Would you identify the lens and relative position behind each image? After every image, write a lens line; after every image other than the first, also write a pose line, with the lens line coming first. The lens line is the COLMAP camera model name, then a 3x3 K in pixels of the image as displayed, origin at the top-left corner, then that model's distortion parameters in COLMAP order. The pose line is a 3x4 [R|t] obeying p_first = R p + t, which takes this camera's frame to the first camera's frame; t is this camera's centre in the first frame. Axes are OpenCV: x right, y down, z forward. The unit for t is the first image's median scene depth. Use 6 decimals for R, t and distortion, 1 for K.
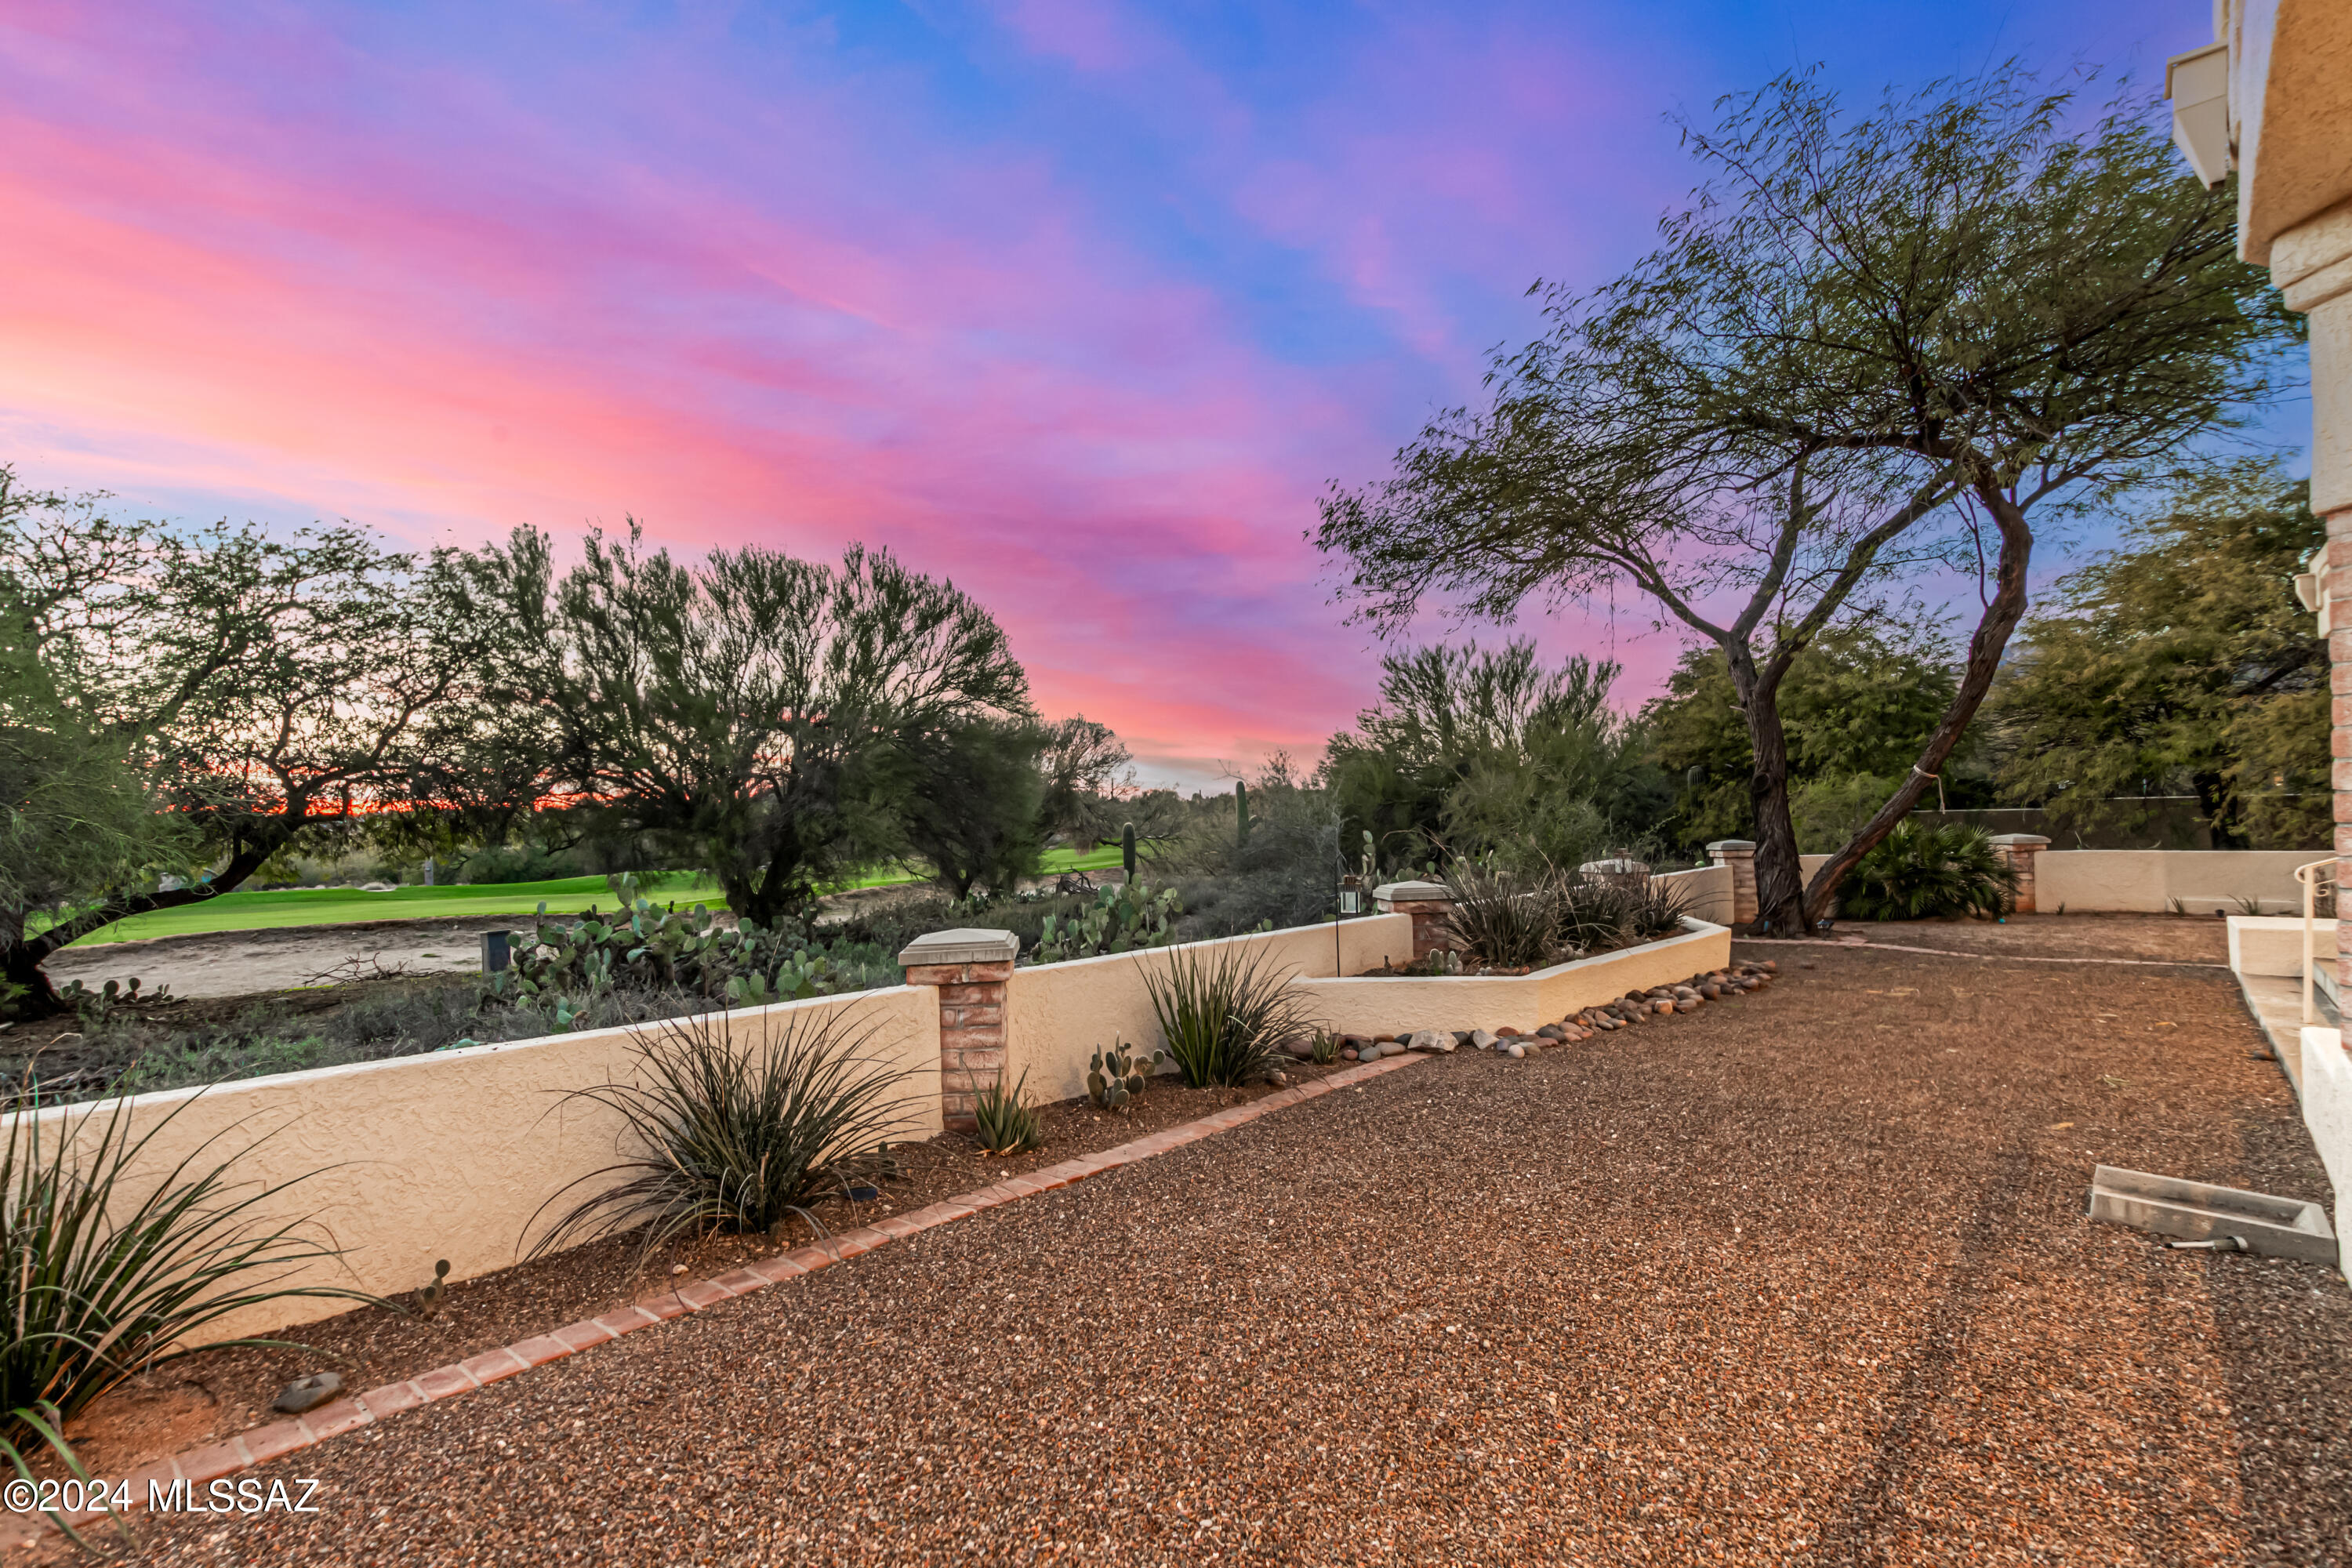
lens RADIAL K [[1074.6, 0, 1172.1], [0, 1074.6, 823.1], [0, 0, 1]] dist [-0.004940, -0.000003]
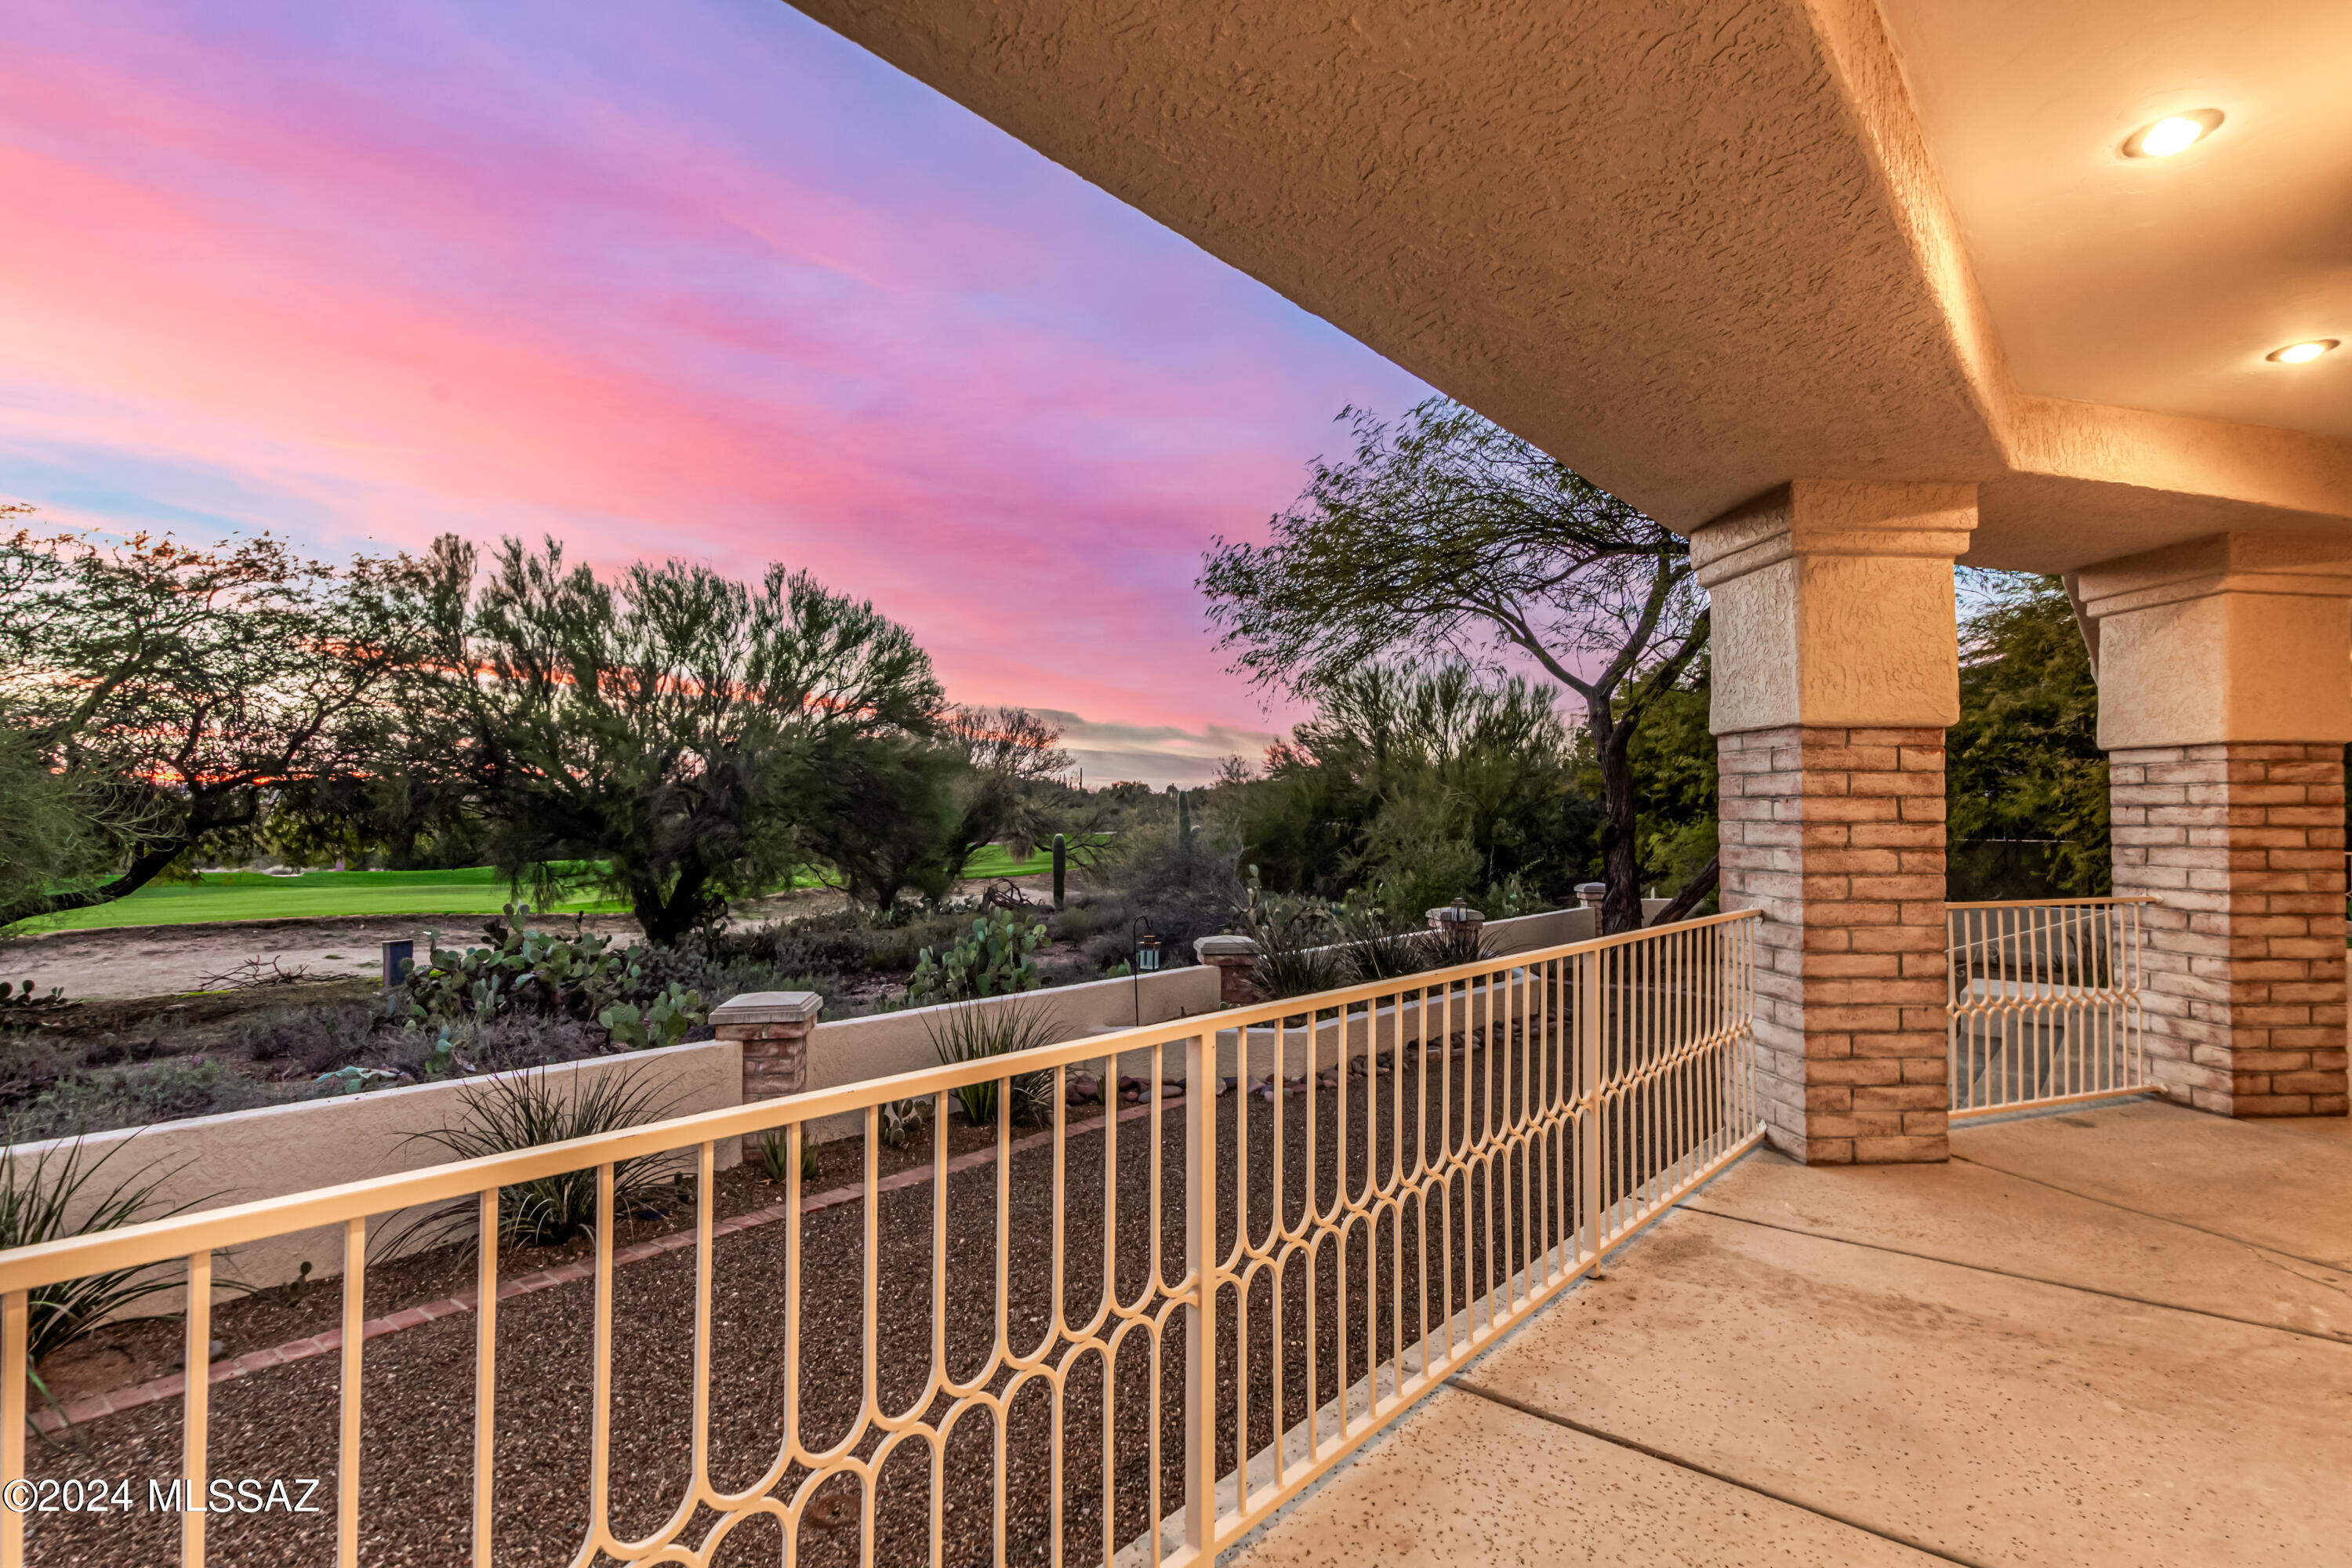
lens RADIAL K [[1133.3, 0, 1176.0], [0, 1133.3, 784.0], [0, 0, 1]] dist [0.002012, -0.002596]
pose [[0.999334, 0.025650, 0.025939, 0.068507], [-0.024913, 0.999288, -0.028330, -0.034037], [-0.026647, 0.027665, 0.999262, -0.089291]]
